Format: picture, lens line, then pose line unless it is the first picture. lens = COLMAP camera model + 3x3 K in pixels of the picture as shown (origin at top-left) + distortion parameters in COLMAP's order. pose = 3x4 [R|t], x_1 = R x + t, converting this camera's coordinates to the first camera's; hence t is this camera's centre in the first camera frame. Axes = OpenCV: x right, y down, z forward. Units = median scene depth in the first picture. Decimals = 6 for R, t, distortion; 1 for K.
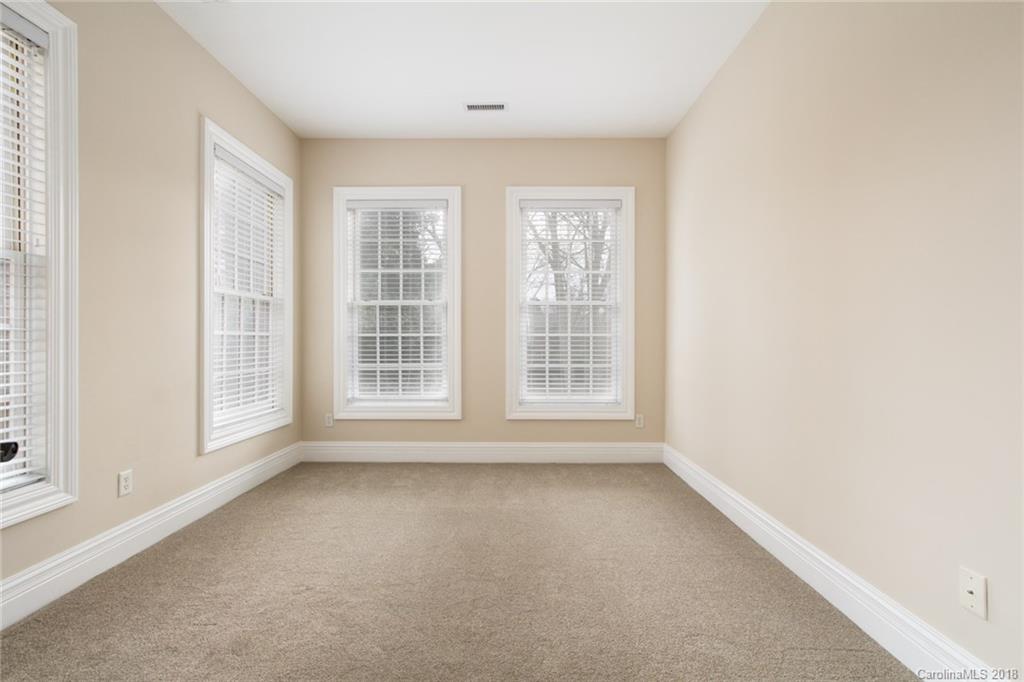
lens RADIAL K [[446.8, 0, 512.0], [0, 446.8, 341.0], [0, 0, 1]] dist [0.000897, 0.000090]
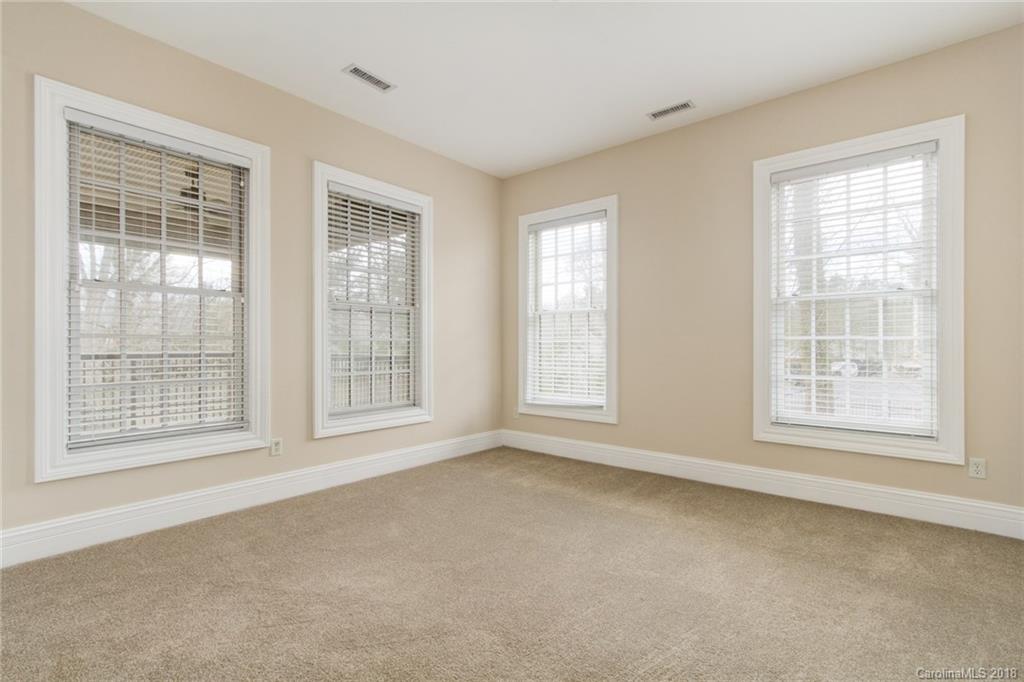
lens RADIAL K [[492.9, 0, 512.0], [0, 492.9, 341.0], [0, 0, 1]] dist [0.000743, 0.000169]
pose [[0.750401, -0.006923, -0.660946, 0.255075], [0.000046, 0.999946, -0.010421, -0.000384], [0.660983, 0.007790, 0.750361, 0.007581]]
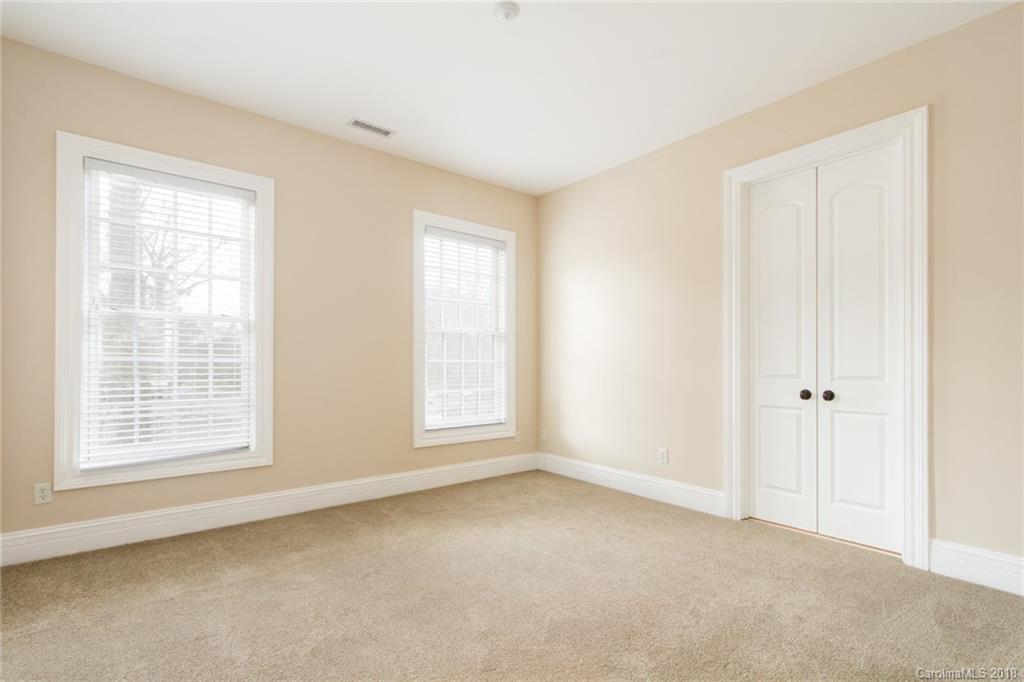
lens RADIAL K [[502.4, 0, 515.0], [0, 502.4, 355.5], [0, 0, 1]] dist [0.039481, -0.000111]
pose [[0.772980, 0.011802, 0.634320, -0.517774], [0.003687, 0.999727, -0.023094, 0.000656], [-0.634419, 0.020190, 0.772725, 0.008864]]
